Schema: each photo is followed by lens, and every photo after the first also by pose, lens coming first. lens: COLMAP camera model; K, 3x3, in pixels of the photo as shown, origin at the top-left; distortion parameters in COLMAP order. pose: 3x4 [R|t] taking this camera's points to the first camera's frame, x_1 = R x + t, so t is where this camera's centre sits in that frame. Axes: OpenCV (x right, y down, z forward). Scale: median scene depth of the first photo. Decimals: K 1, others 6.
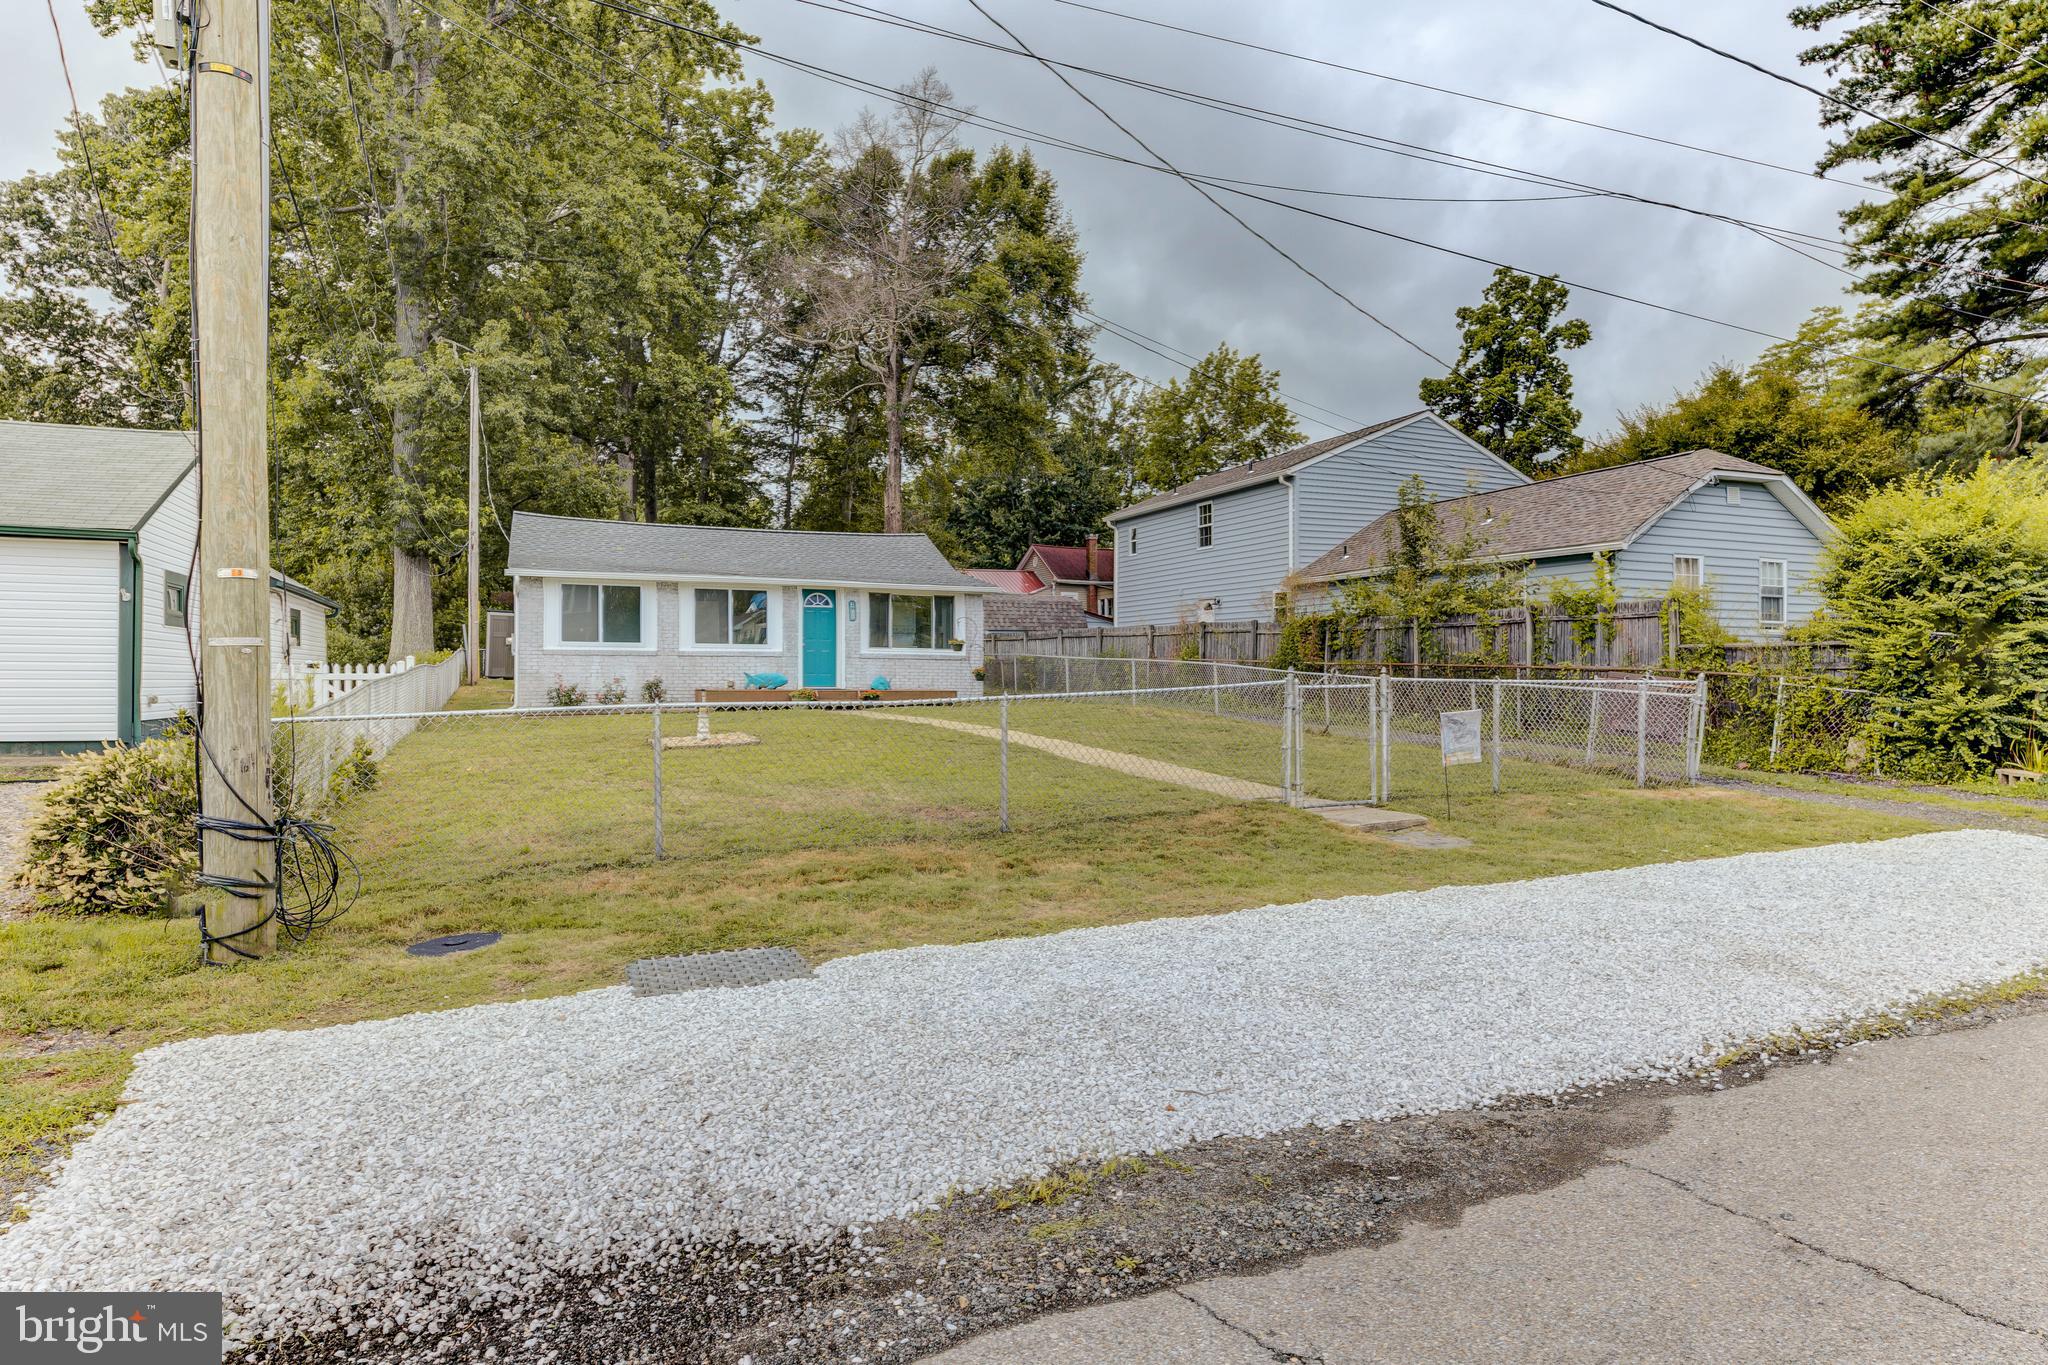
lens RADIAL K [[1189.5, 0, 1077.7], [0, 1189.5, 704.1], [0, 0, 1]] dist [0.014282, -0.010974]
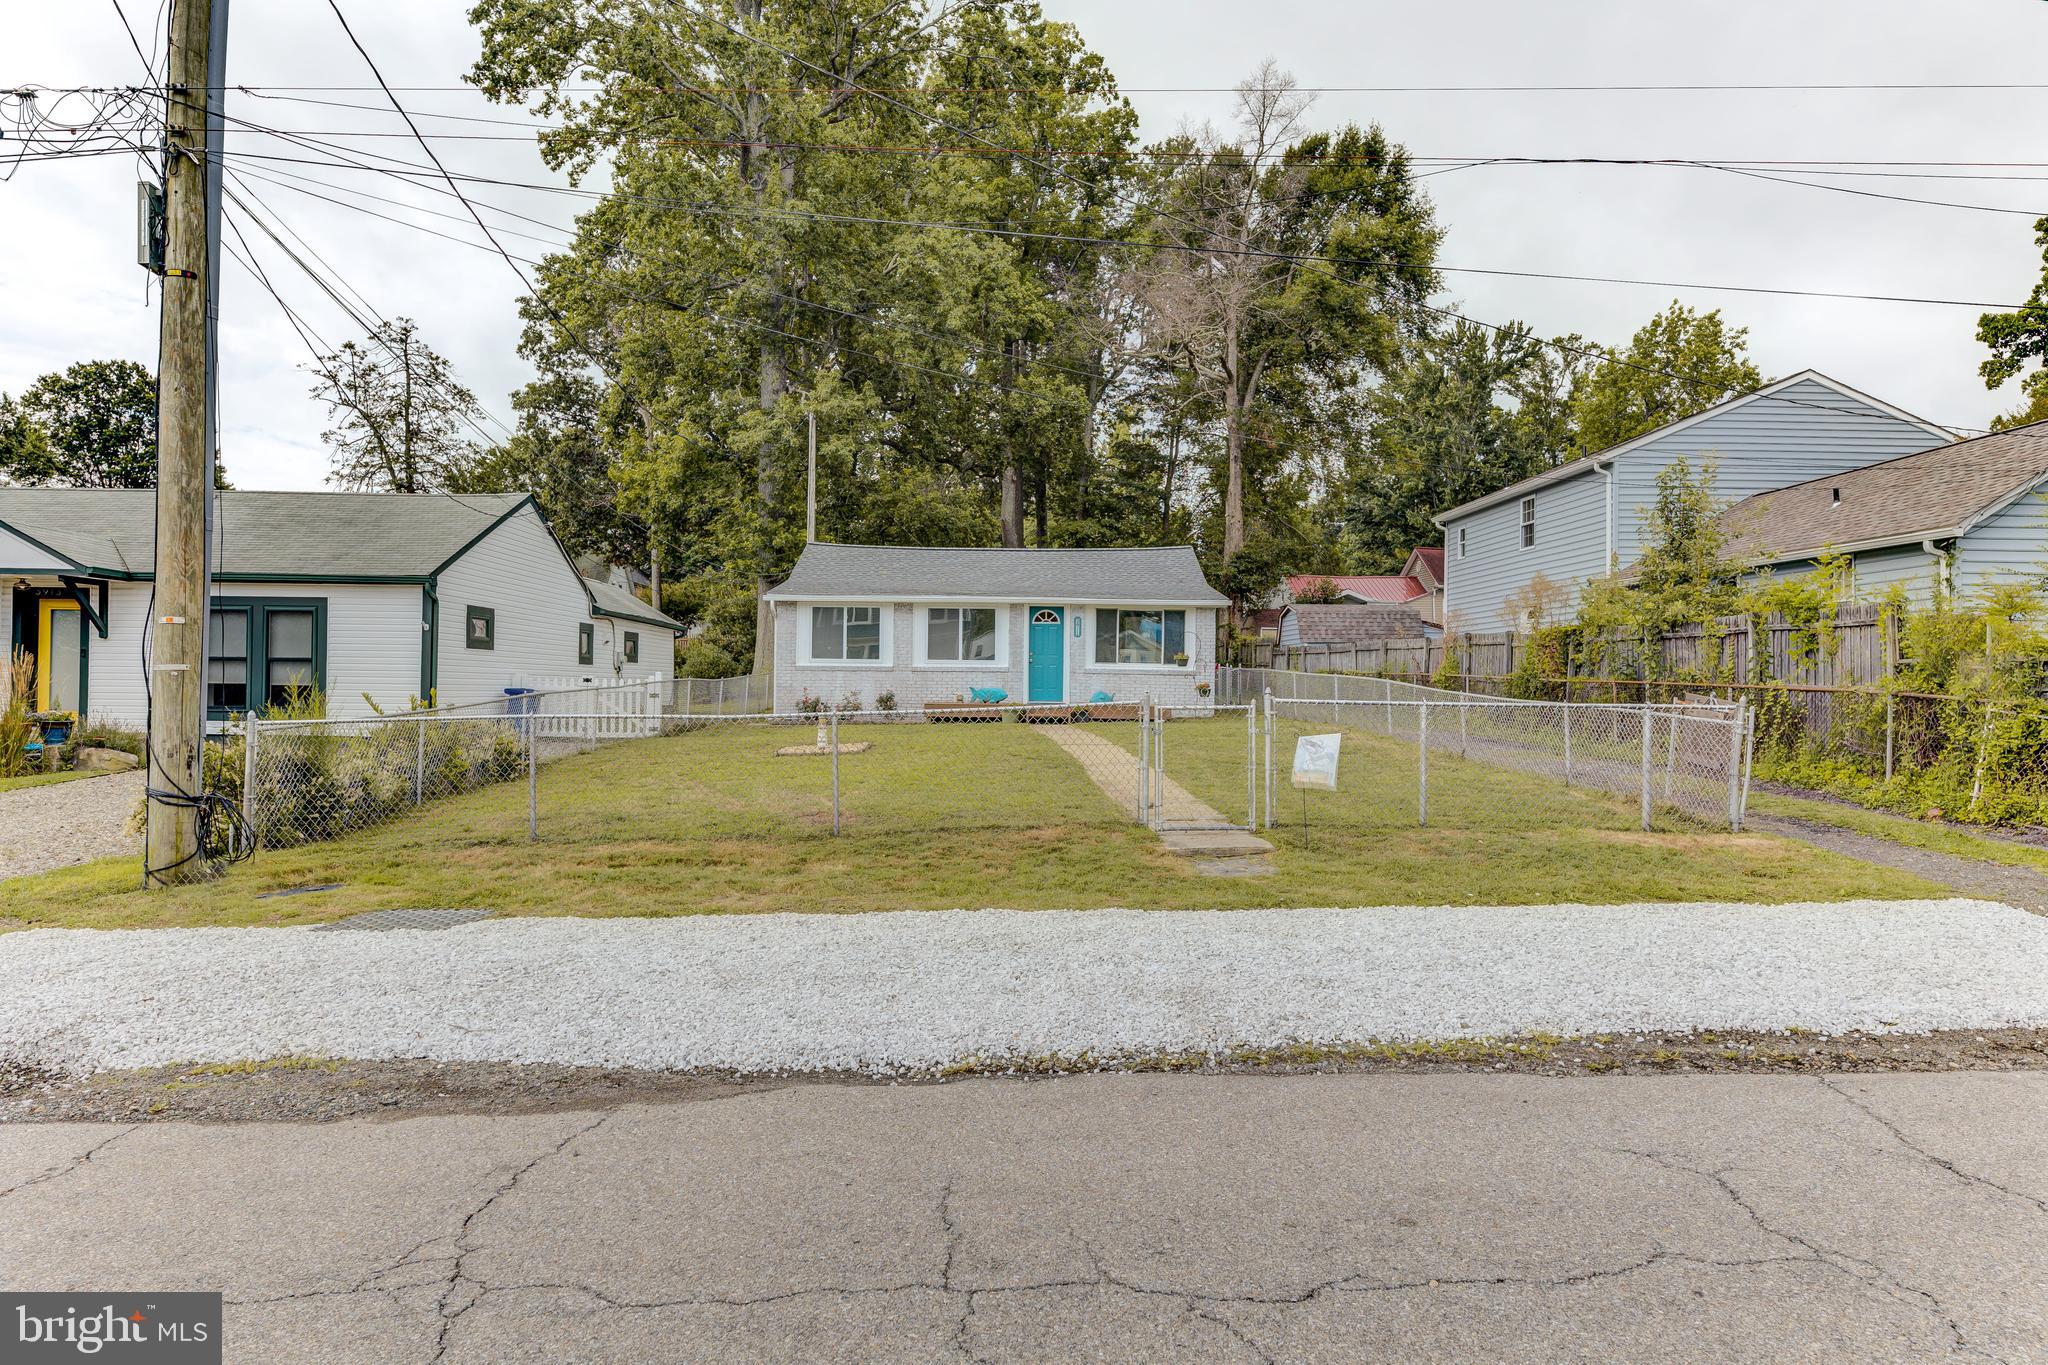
lens RADIAL K [[1272.3, 0, 1050.3], [0, 1272.3, 691.6], [0, 0, 1]] dist [0.003040, 0.001596]
pose [[0.920404, 0.006320, -0.390918, 0.162759], [-0.015271, 0.999687, -0.019795, -0.001515], [0.390671, 0.024189, 0.920213, -0.000031]]
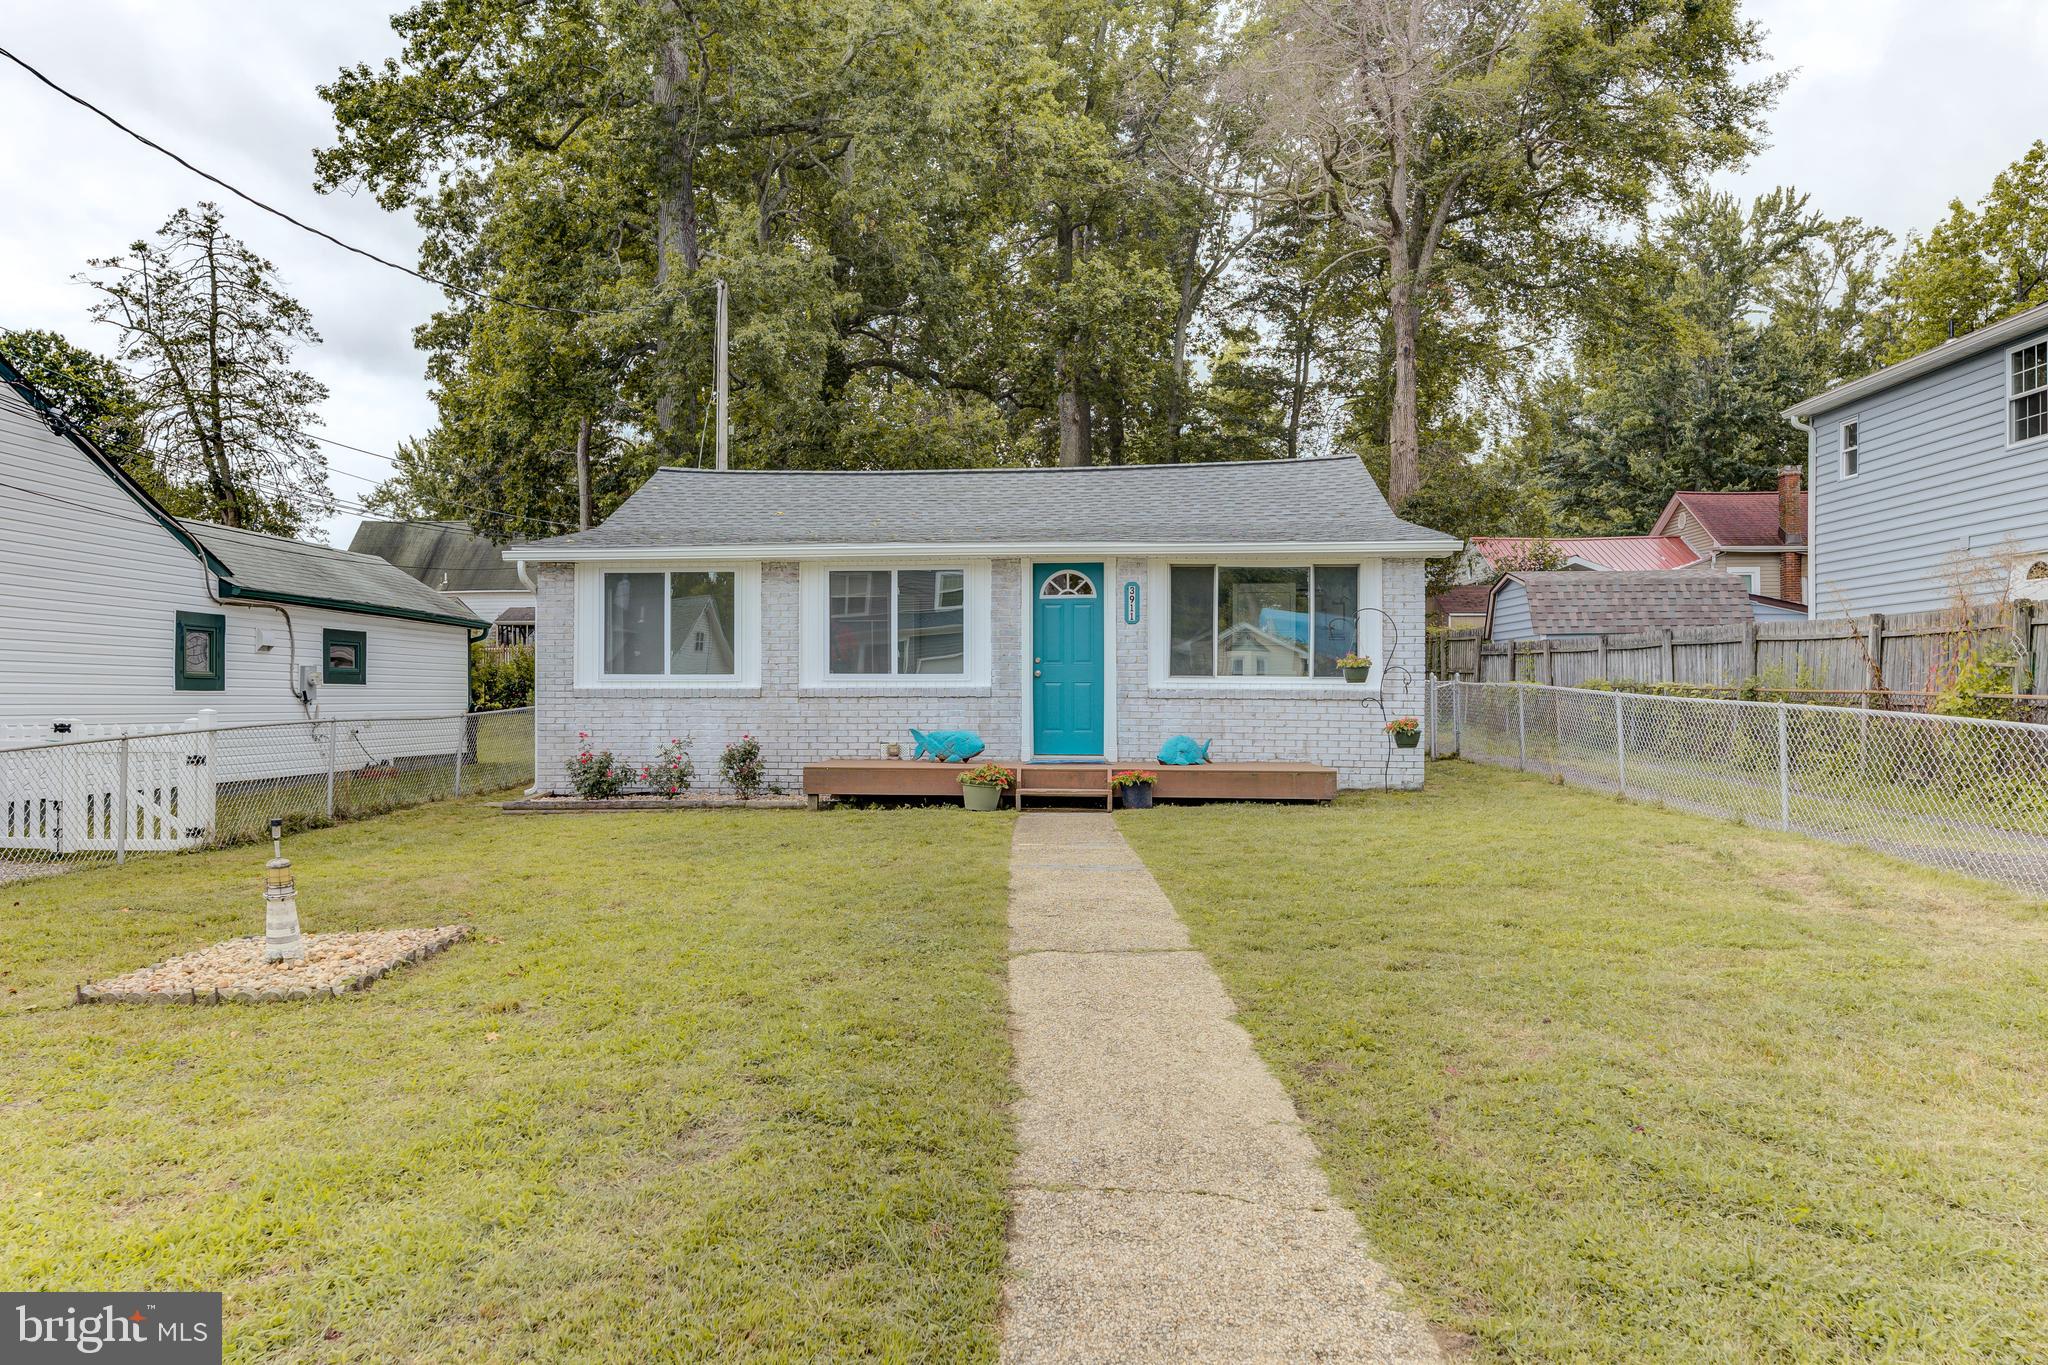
lens RADIAL K [[1433.0, 0, 953.9], [0, 1433.0, 683.0], [0, 0, 1]] dist [0.019489, -0.019789]
pose [[0.858705, -0.009202, -0.512387, 0.038486], [-0.008620, 0.999438, -0.032396, -0.019774], [0.512397, 0.032236, 0.858143, 0.352158]]
